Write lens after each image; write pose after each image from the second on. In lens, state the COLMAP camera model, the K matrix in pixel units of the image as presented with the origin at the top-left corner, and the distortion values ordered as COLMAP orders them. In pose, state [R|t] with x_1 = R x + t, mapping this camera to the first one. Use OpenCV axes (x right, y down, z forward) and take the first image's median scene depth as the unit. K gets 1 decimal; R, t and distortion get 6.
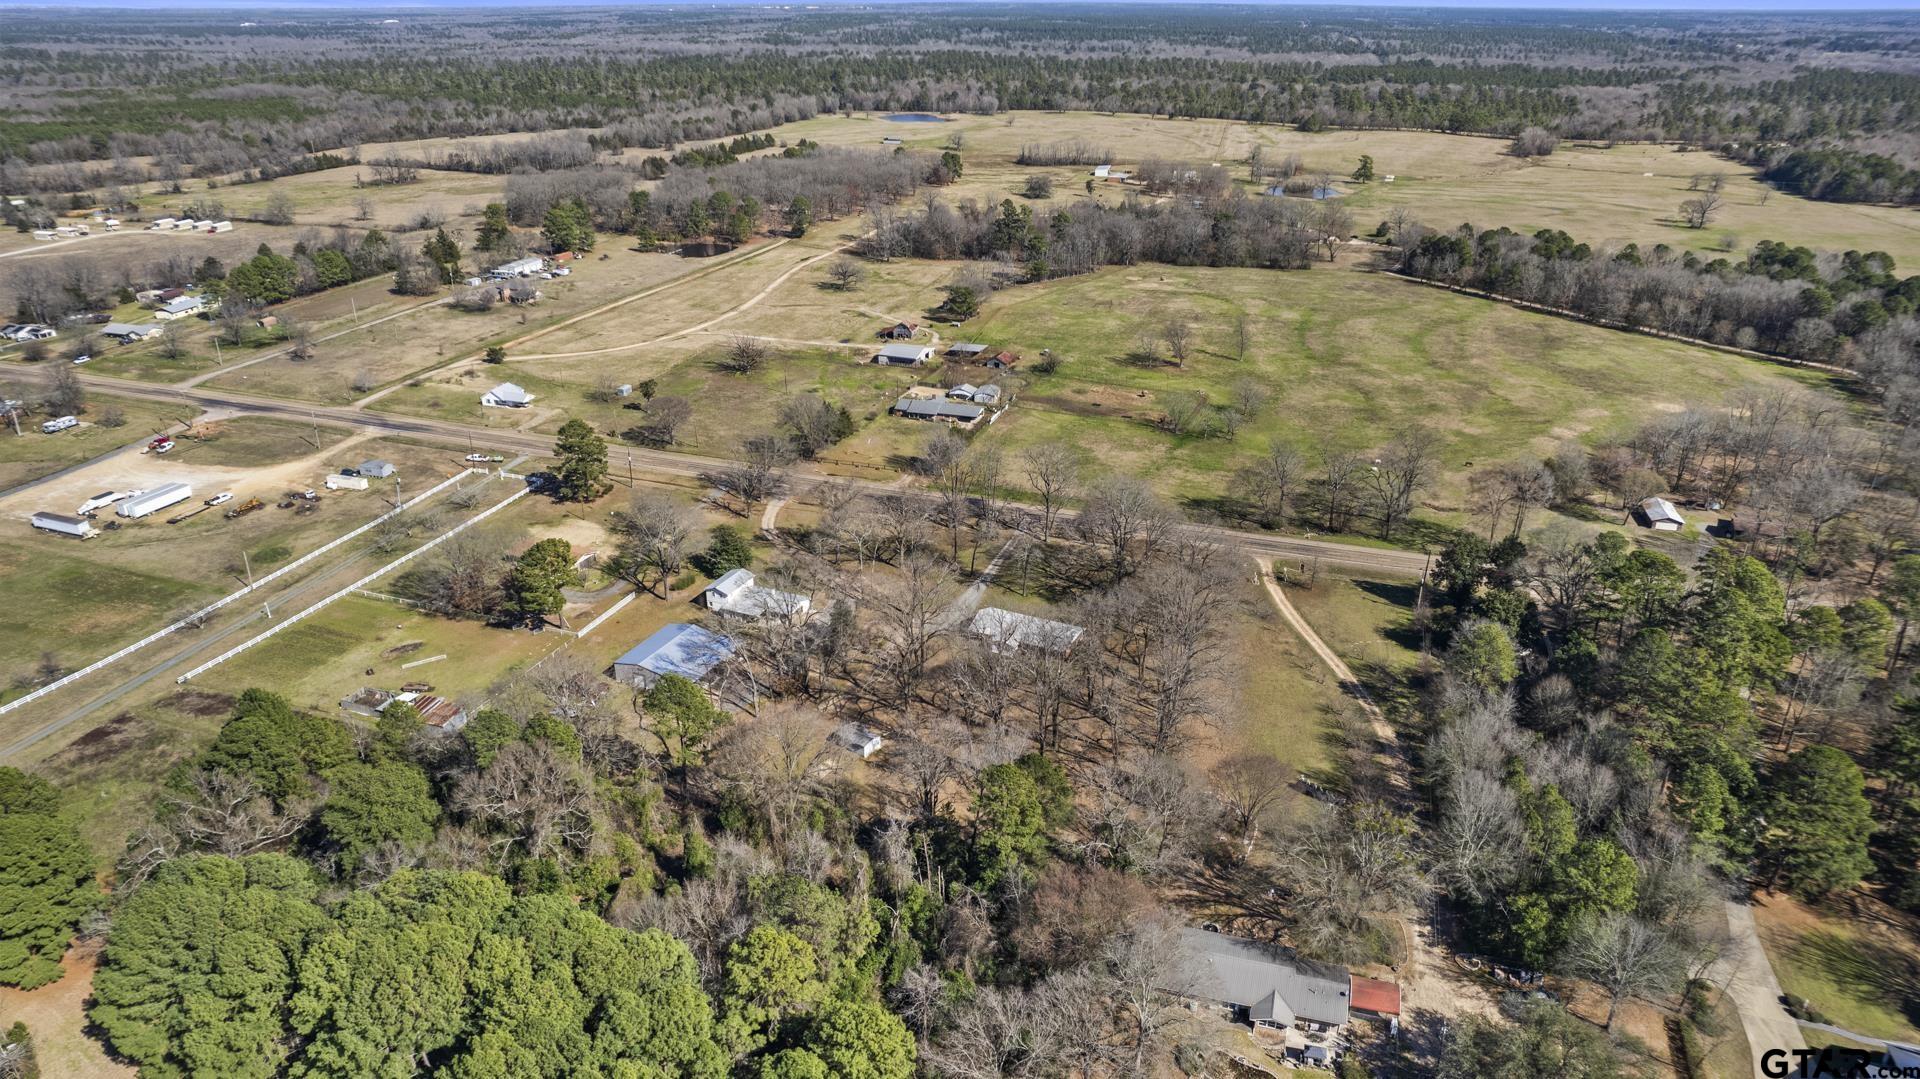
lens RADIAL K [[1229.5, 0, 959.0], [0, 1229.5, 548.2], [0, 0, 1]] dist [-0.047395, 0.015435]
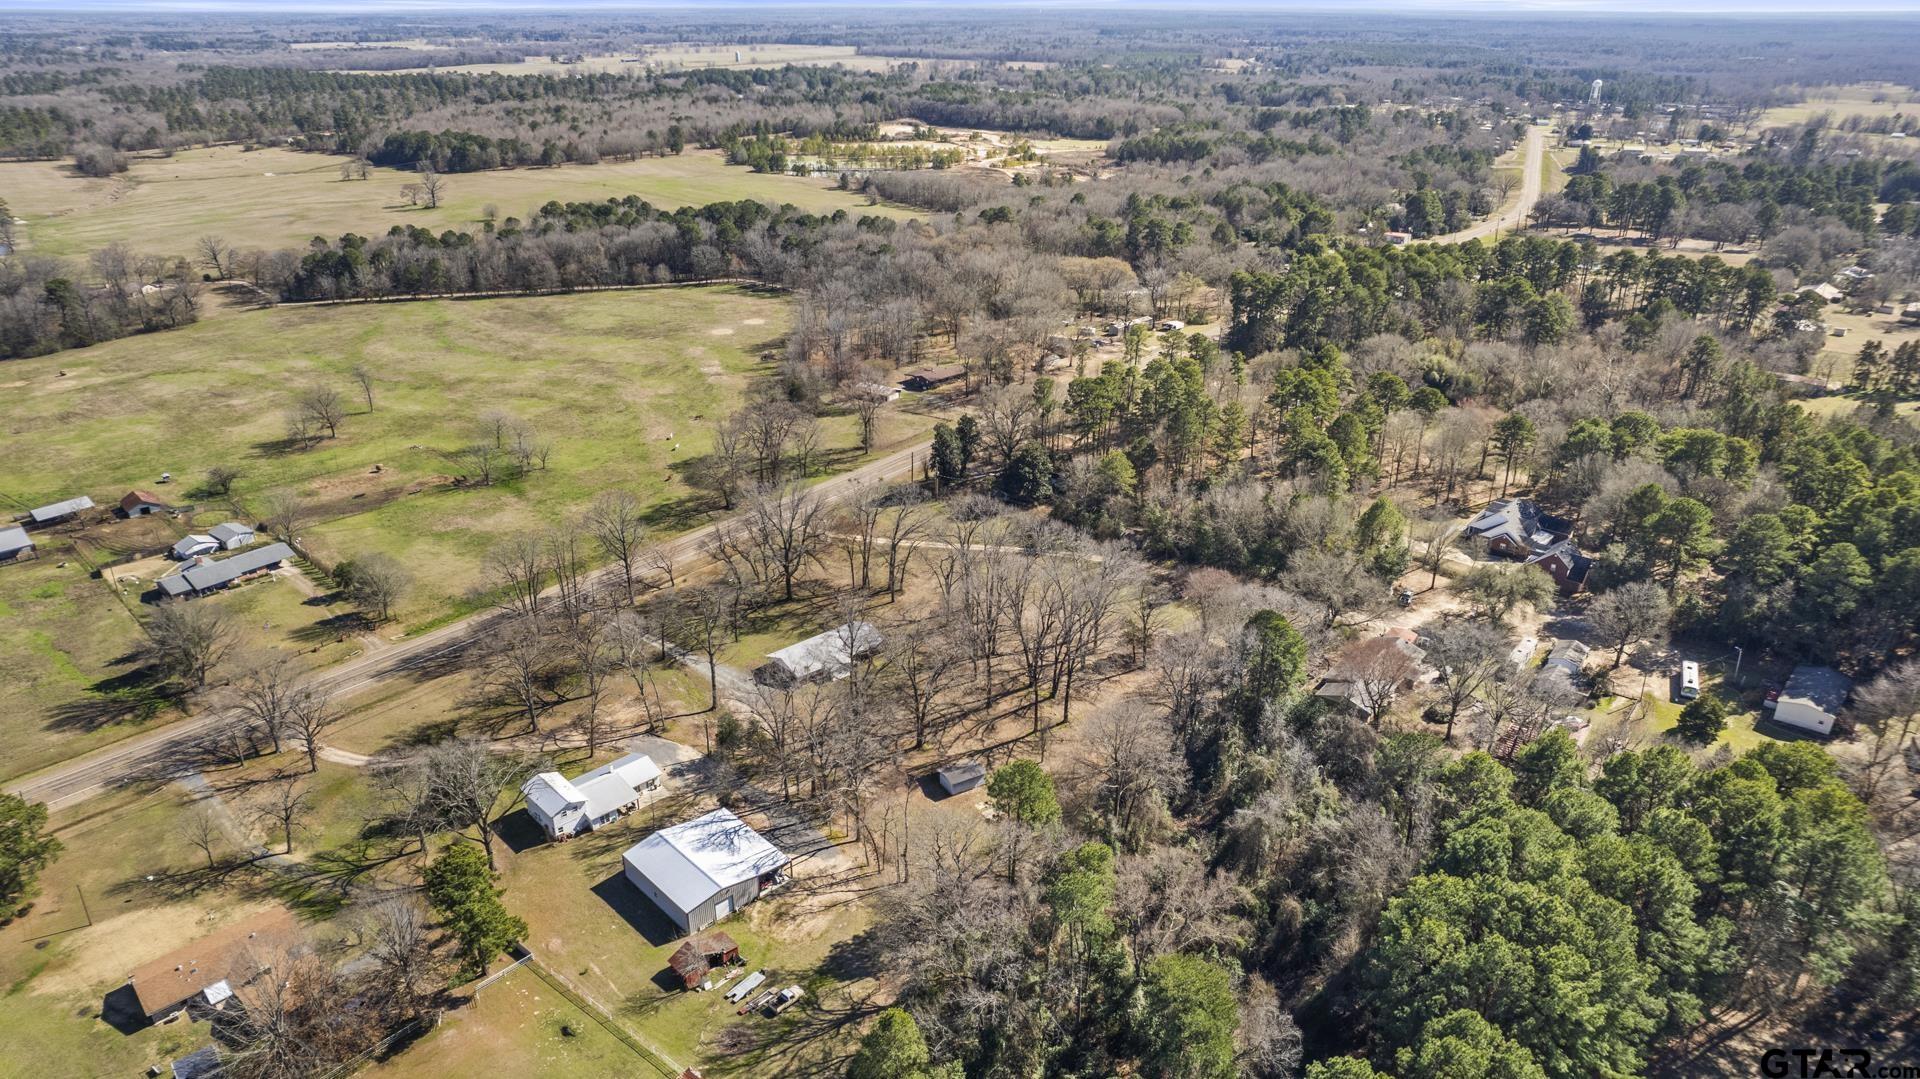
lens RADIAL K [[1229.5, 0, 952.3], [0, 1229.5, 534.9], [0, 0, 1]] dist [-0.047395, 0.015435]
pose [[0.363929, -0.374907, 0.852643, -0.484852], [0.381406, 0.895133, 0.230796, -0.138591], [-0.849756, 0.241210, 0.468757, 0.295600]]
